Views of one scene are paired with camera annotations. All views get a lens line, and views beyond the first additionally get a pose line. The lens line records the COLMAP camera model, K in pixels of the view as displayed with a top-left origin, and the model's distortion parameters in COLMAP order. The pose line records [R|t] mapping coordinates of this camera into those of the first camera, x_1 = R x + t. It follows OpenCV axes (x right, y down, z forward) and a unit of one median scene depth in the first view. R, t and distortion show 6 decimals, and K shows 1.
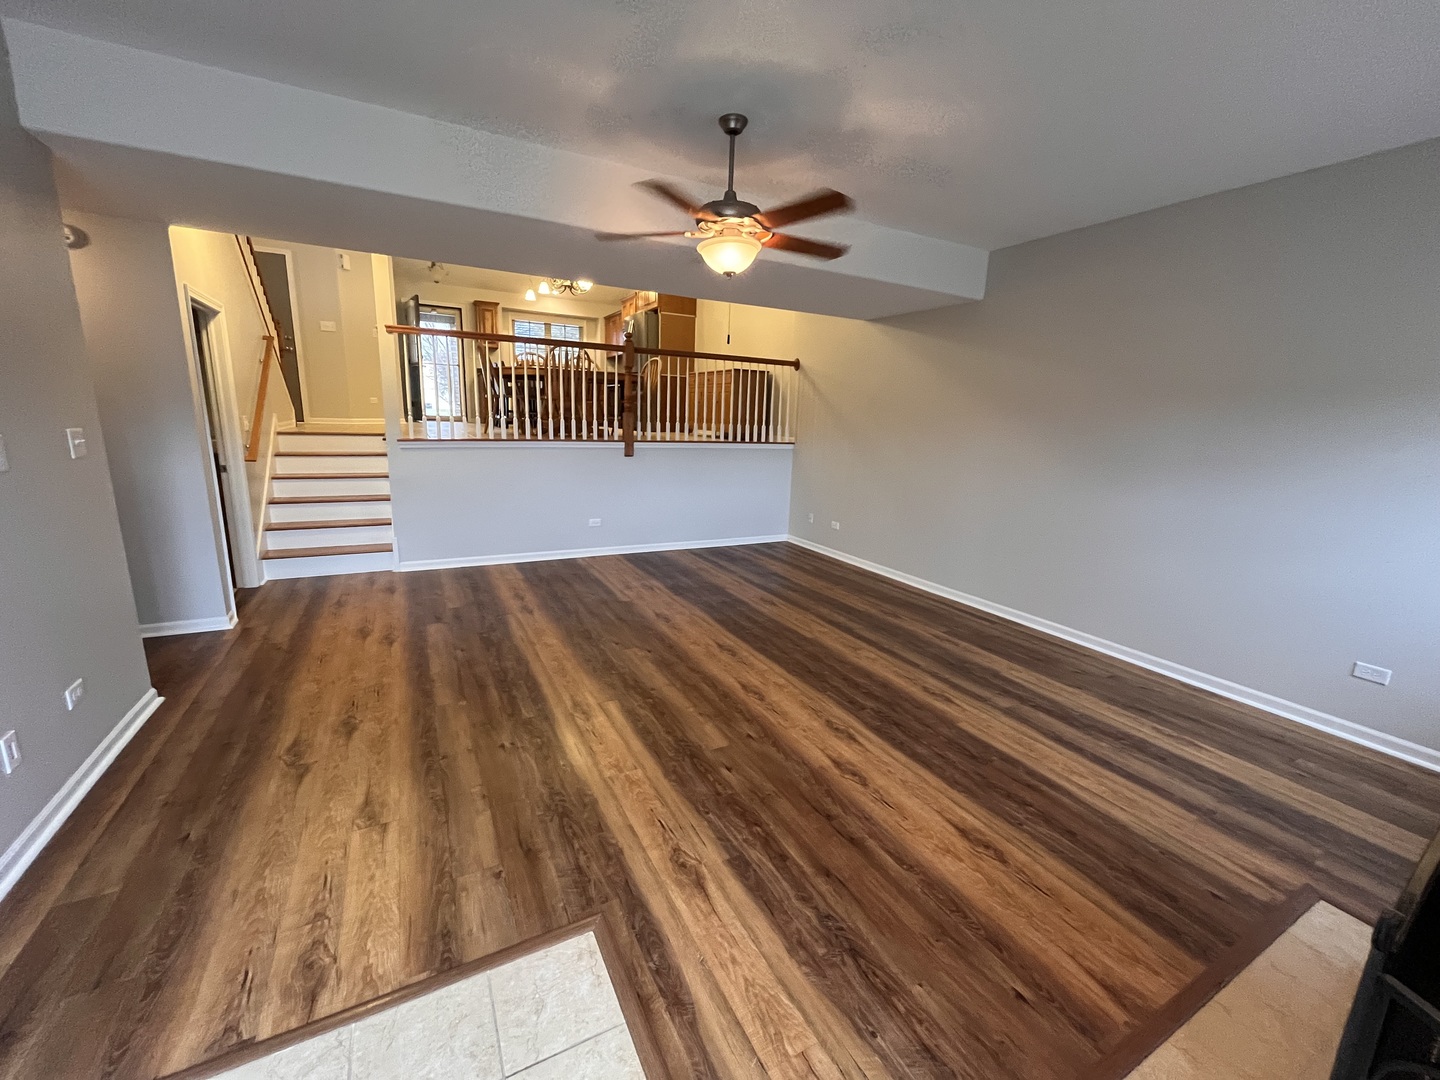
lens RADIAL K [[579.9, 0, 716.4], [0, 579.9, 541.2], [0, 0, 1]] dist [-0.001567, 0.000168]
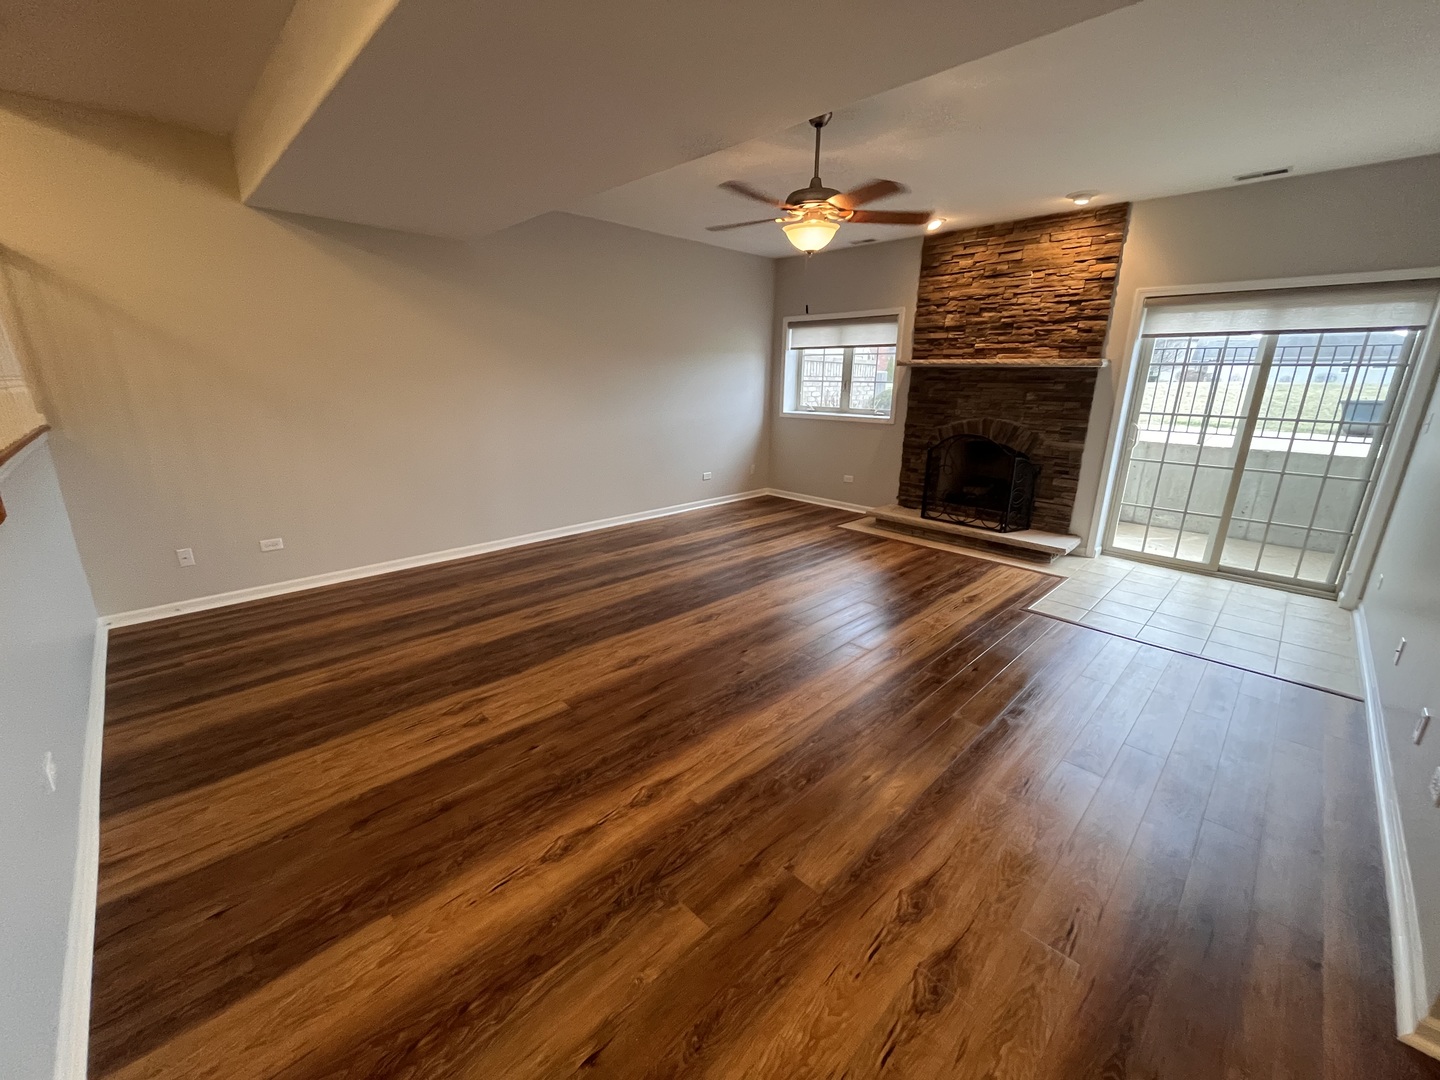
lens RADIAL K [[579.9, 0, 716.4], [0, 579.9, 541.2], [0, 0, 1]] dist [-0.001567, 0.000168]
pose [[-0.284271, -0.301457, 0.910117, -0.972008], [0.183995, 0.914482, 0.360373, -0.327830], [-0.940923, 0.269901, -0.204494, 1.332074]]
